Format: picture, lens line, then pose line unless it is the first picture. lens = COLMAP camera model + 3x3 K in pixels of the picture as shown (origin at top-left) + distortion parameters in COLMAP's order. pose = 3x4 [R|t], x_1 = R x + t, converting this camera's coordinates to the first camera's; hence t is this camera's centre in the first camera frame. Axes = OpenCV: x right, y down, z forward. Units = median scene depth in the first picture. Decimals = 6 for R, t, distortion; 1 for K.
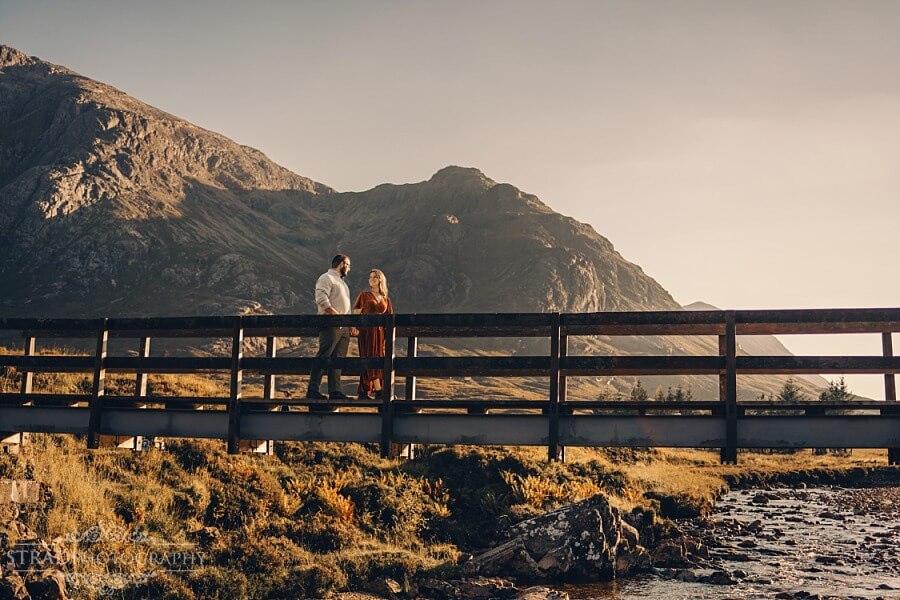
lens RADIAL K [[917.2, 0, 450.0], [0, 917.2, 300.0], [0, 0, 1]] dist [-0.108743, 0.045301]
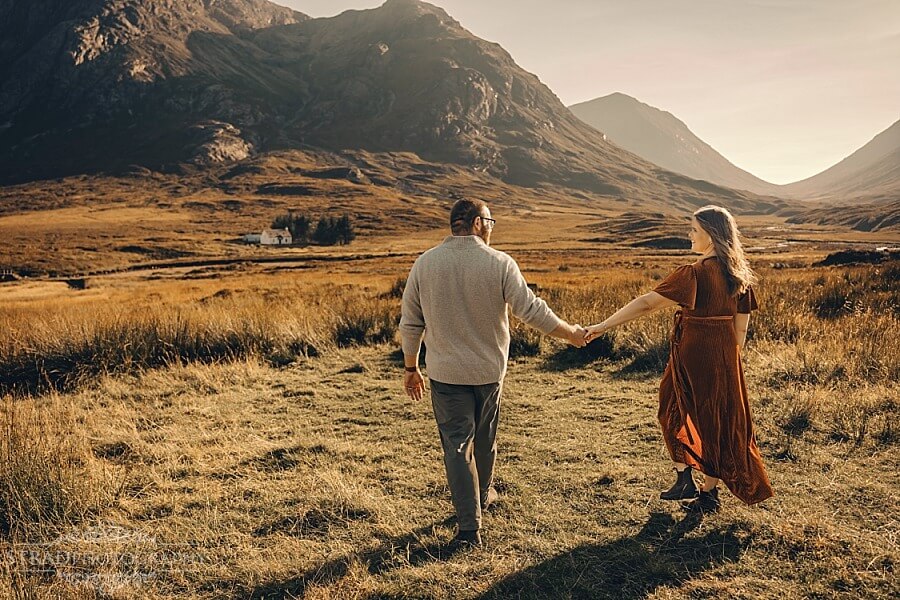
lens RADIAL K [[727.9, 0, 450.0], [0, 727.9, 300.0], [0, 0, 1]] dist [-0.102399, 0.071639]
pose [[0.999549, -0.029410, 0.006081, 0.084857], [0.026496, 0.958917, 0.282445, -0.029169], [-0.014138, -0.282157, 0.959264, -0.117329]]
